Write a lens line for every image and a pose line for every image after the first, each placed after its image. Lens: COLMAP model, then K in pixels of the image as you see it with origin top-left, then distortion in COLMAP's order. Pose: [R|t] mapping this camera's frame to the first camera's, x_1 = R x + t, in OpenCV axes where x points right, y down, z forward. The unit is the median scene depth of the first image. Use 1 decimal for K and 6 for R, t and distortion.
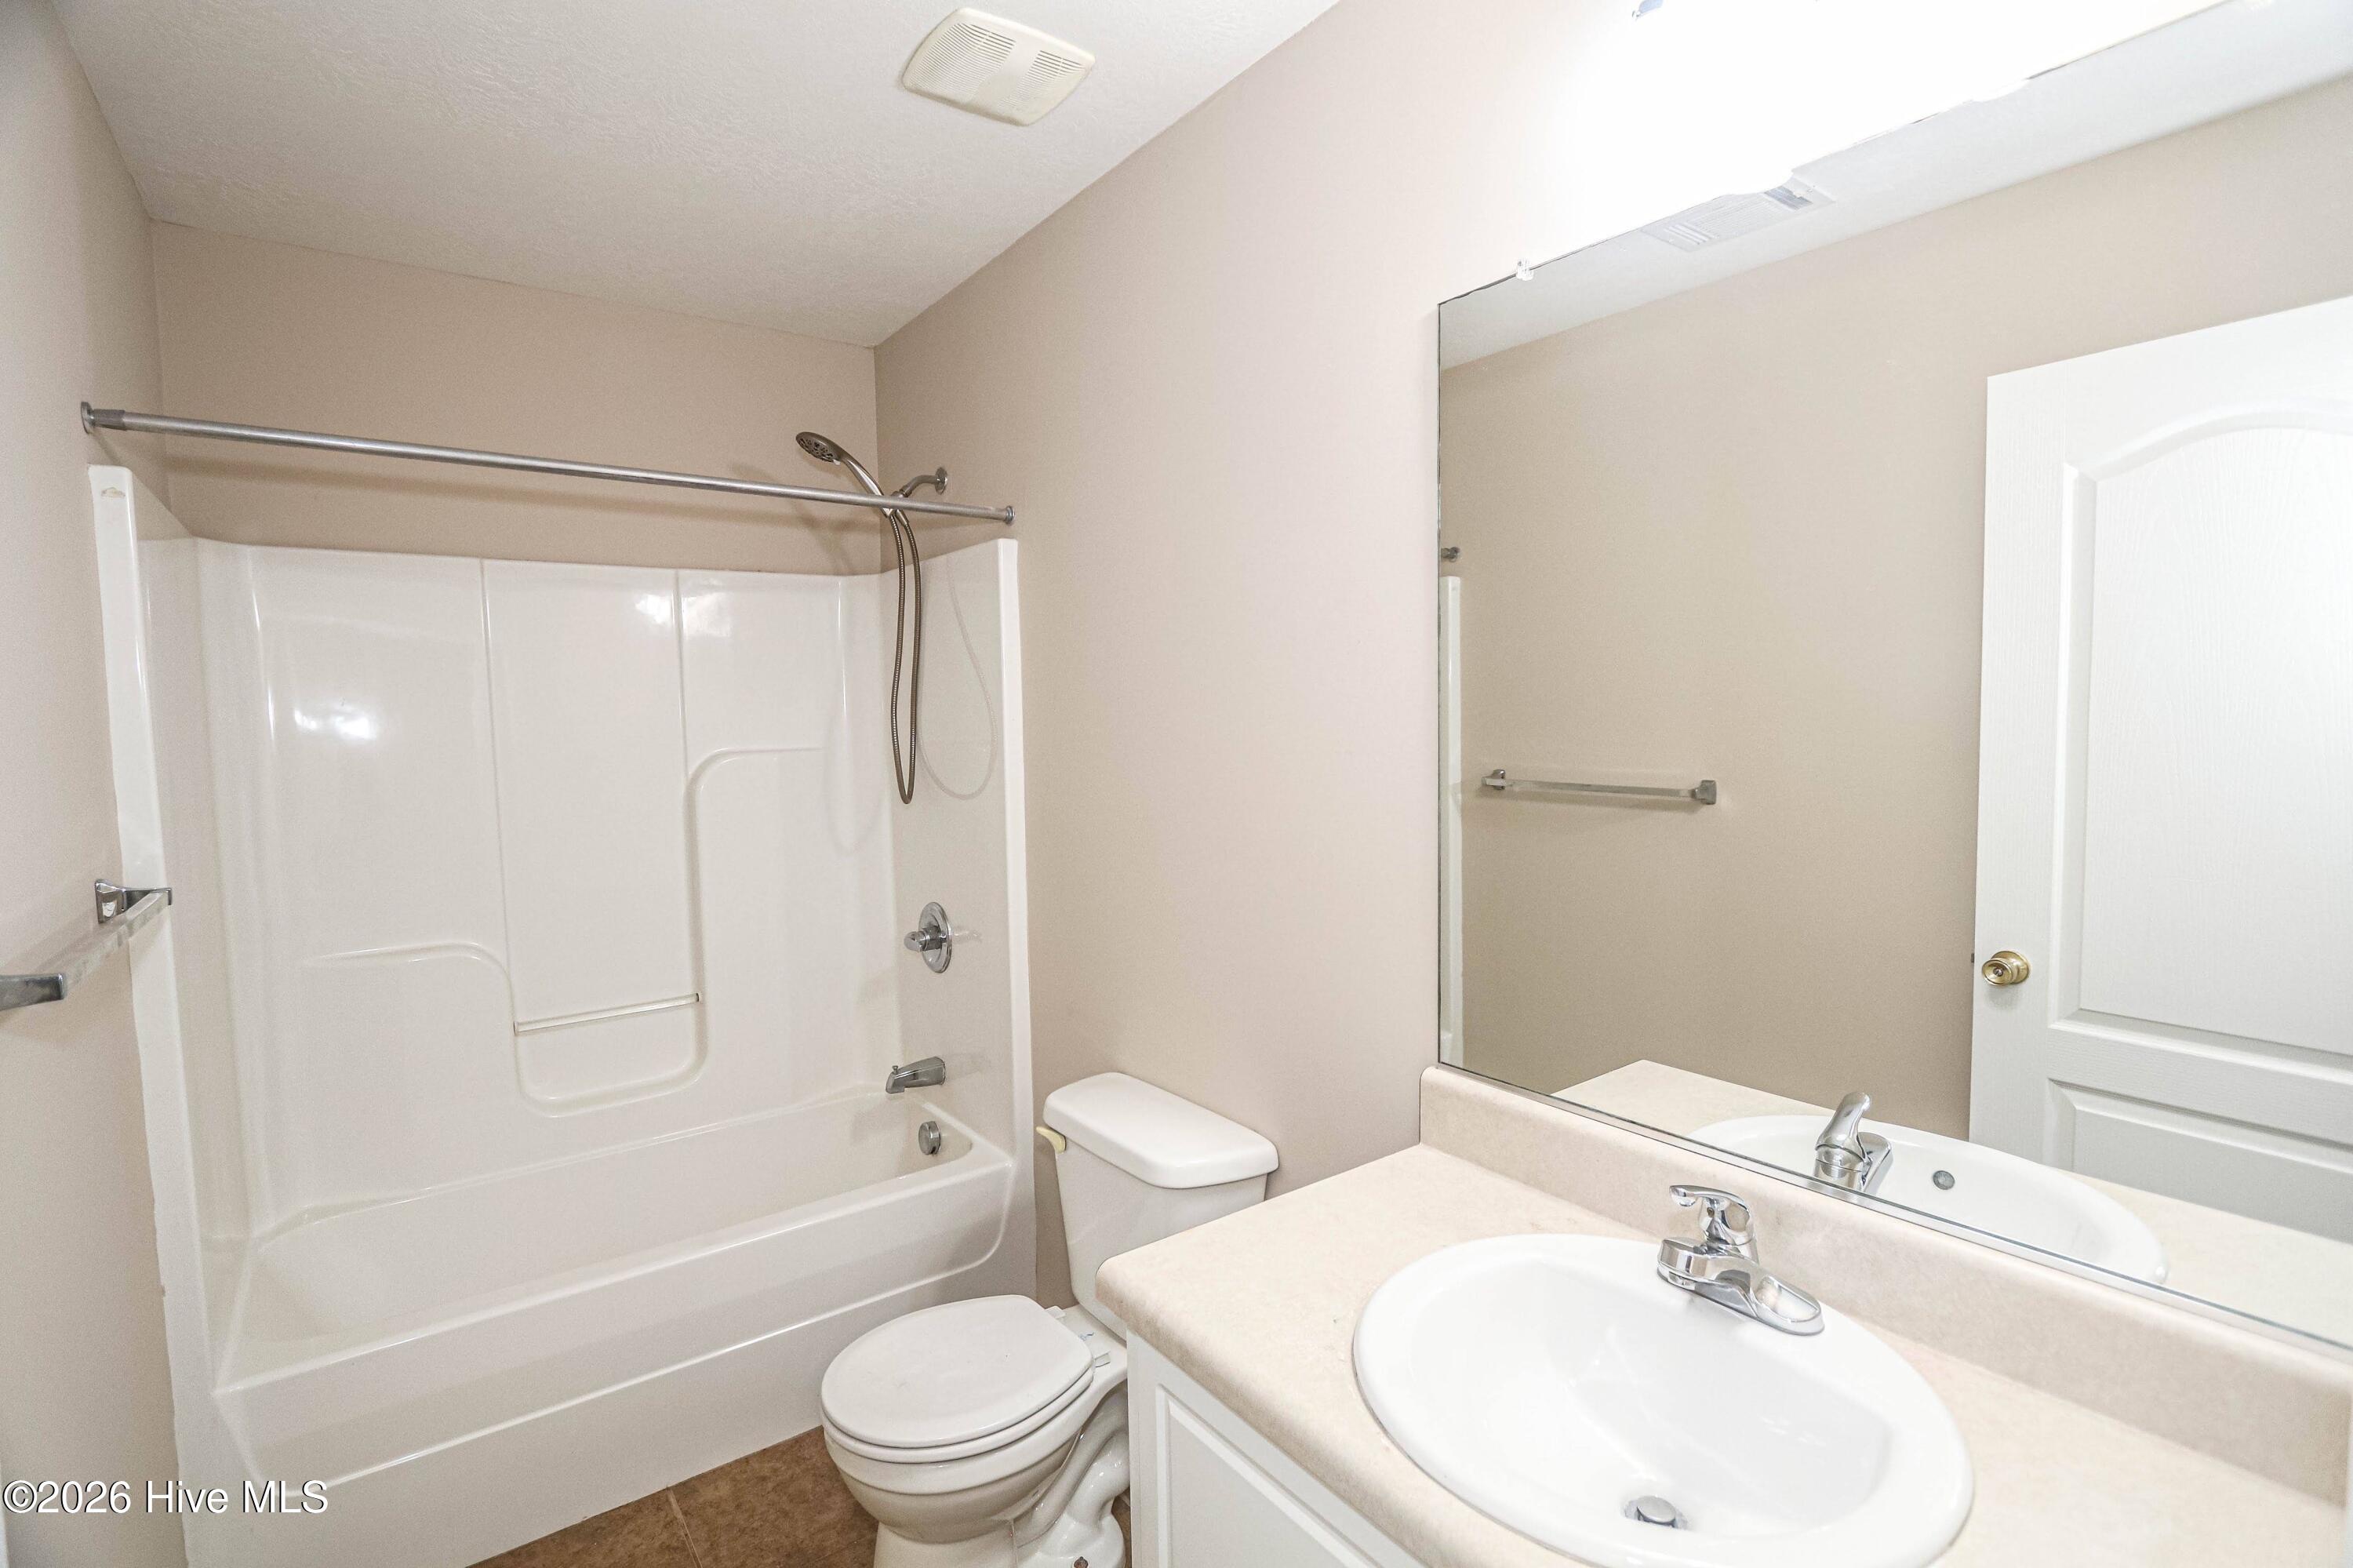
lens RADIAL K [[1078.5, 0, 1137.2], [0, 1078.5, 779.8], [0, 0, 1]] dist [-0.015993, 0.001004]
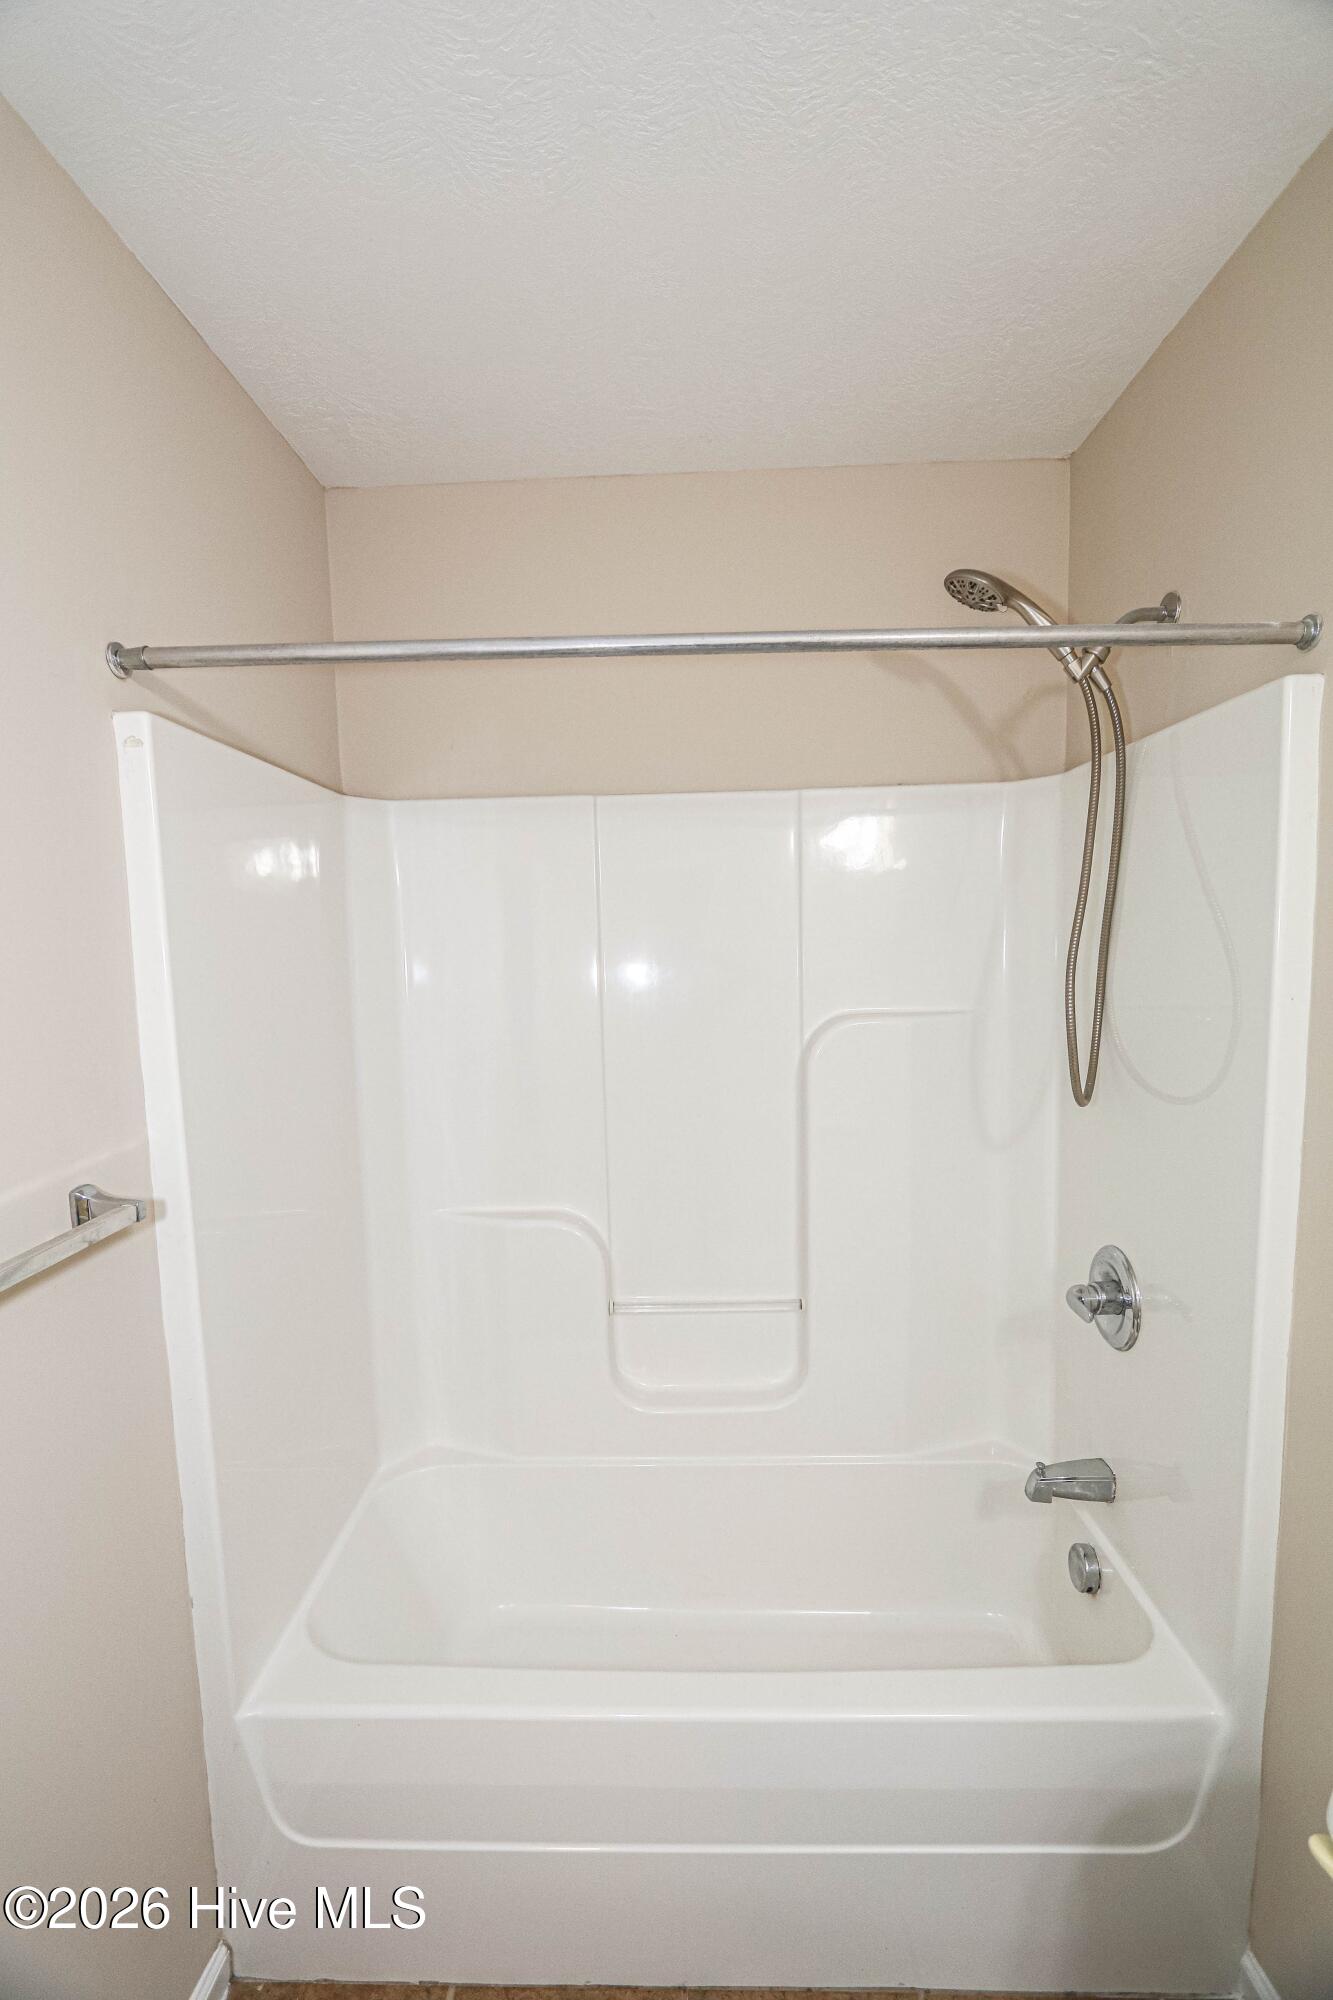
lens RADIAL K [[916.6, 0, 660.3], [0, 916.6, 1036.1], [0, 0, 1]] dist [-0.015993, 0.001004]
pose [[0.797033, 0.066172, -0.600300, -0.080565], [-0.032711, 0.997250, 0.066498, -0.051028], [0.603050, -0.033365, 0.797005, 0.370033]]
